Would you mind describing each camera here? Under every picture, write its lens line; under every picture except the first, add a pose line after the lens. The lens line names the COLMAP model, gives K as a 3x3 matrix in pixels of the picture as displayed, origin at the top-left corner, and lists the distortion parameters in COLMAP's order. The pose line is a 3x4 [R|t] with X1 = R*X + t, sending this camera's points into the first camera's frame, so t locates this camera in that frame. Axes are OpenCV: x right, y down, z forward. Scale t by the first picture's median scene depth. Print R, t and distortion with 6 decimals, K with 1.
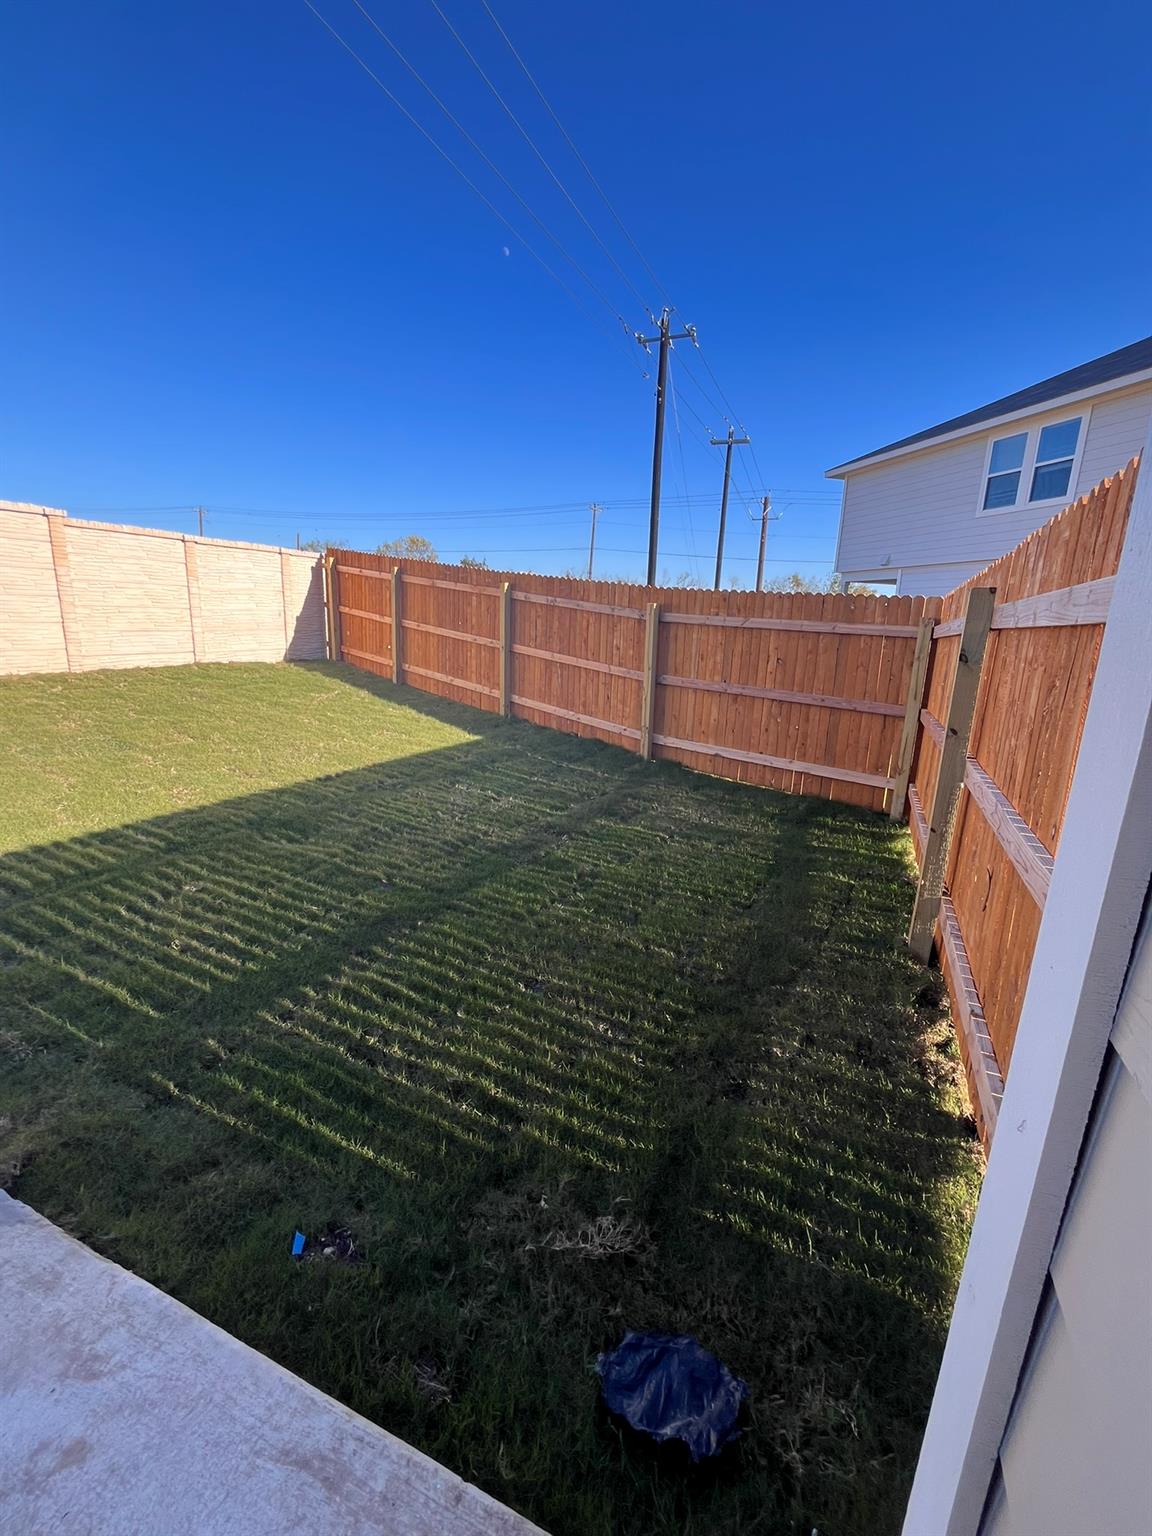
lens RADIAL K [[620.5, 0, 577.6], [0, 620.5, 761.8], [0, 0, 1]] dist [-0.001596, 0.000203]
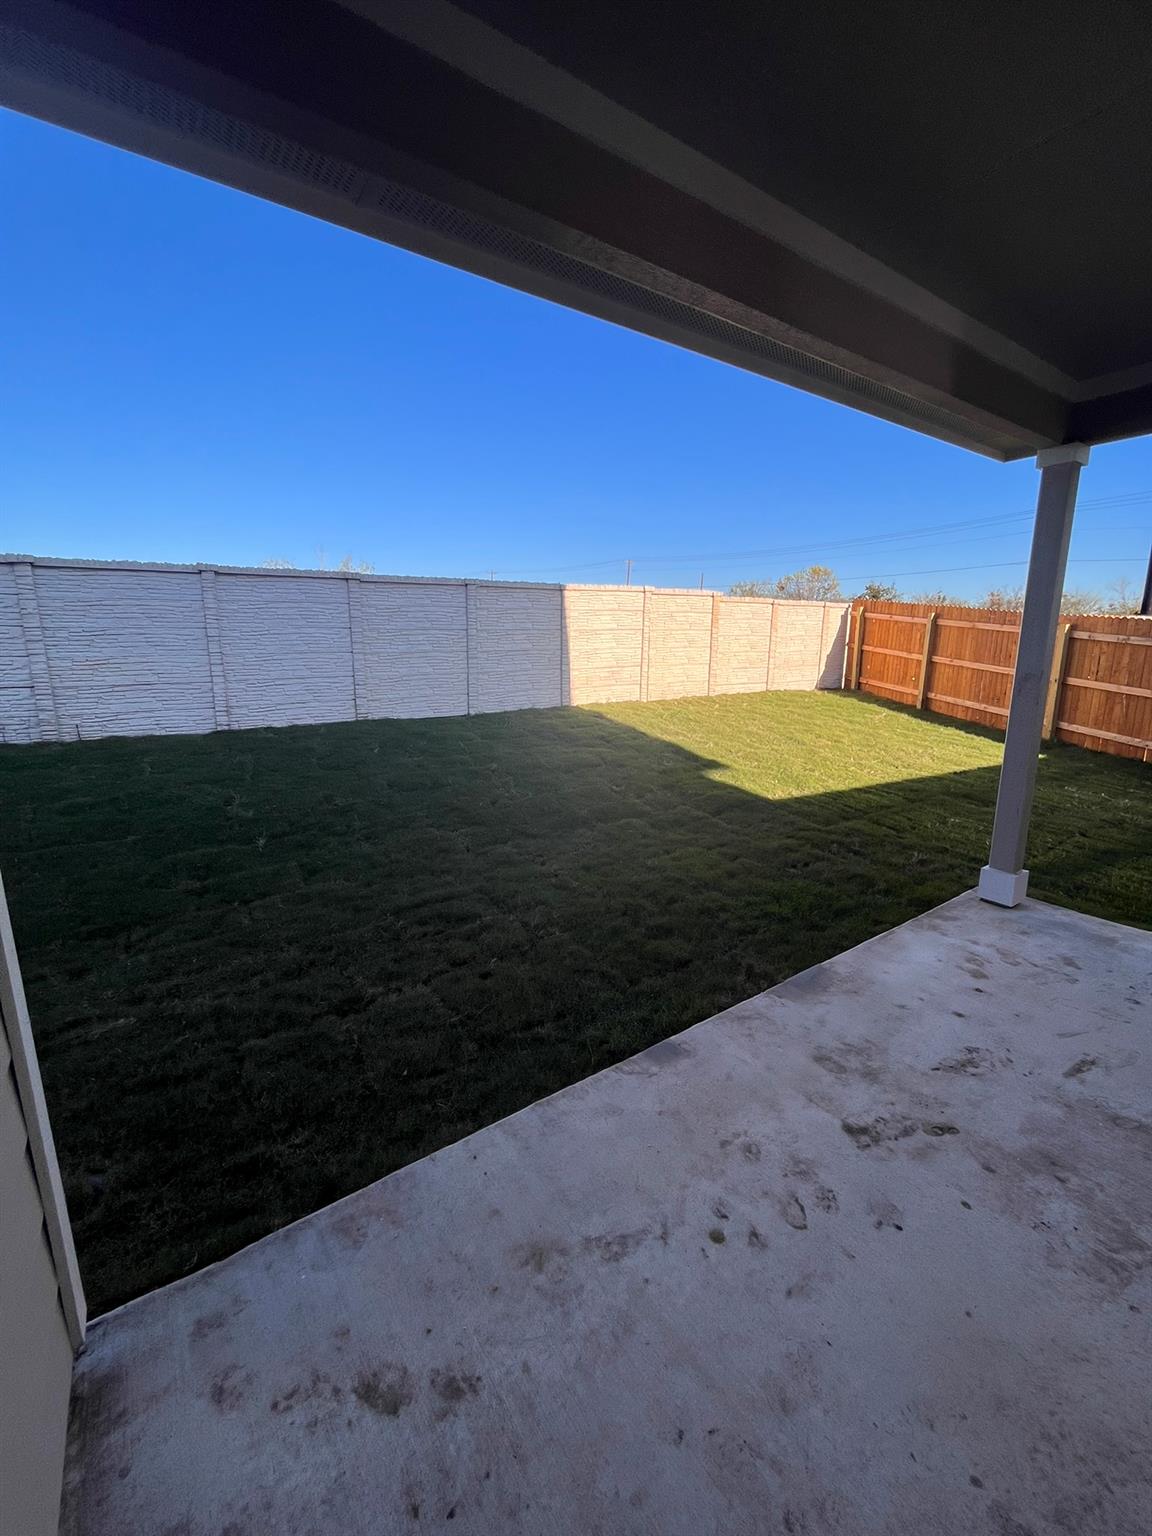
lens RADIAL K [[620.5, 0, 578.3], [0, 620.5, 762.1], [0, 0, 1]] dist [-0.001596, 0.000203]
pose [[0.840819, 0.072552, -0.536433, -0.250446], [-0.095432, 0.995323, -0.014966, 0.071346], [0.532838, 0.063777, 0.843810, -0.448885]]
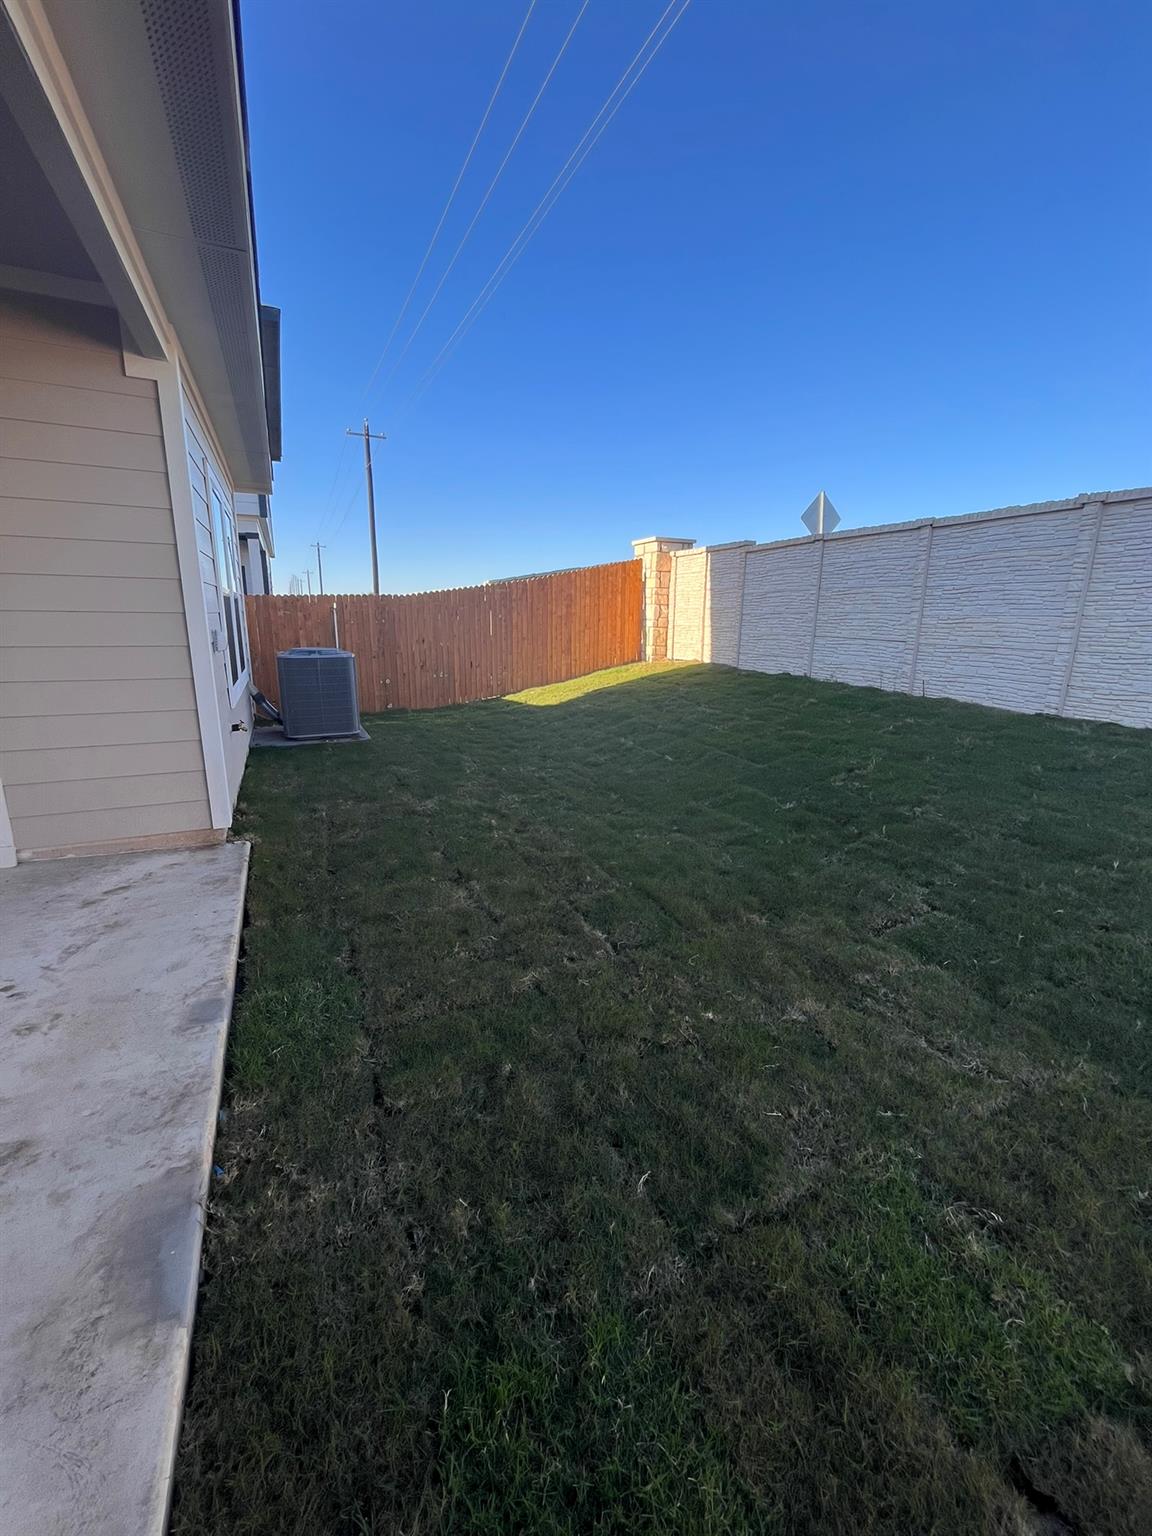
lens RADIAL K [[620.5, 0, 574.3], [0, 620.5, 760.2], [0, 0, 1]] dist [-0.001596, 0.000203]
pose [[-0.675583, 0.126878, -0.726285, -0.298734], [-0.204934, 0.913947, 0.350289, -0.033493], [0.708230, 0.385489, -0.591446, 0.124798]]
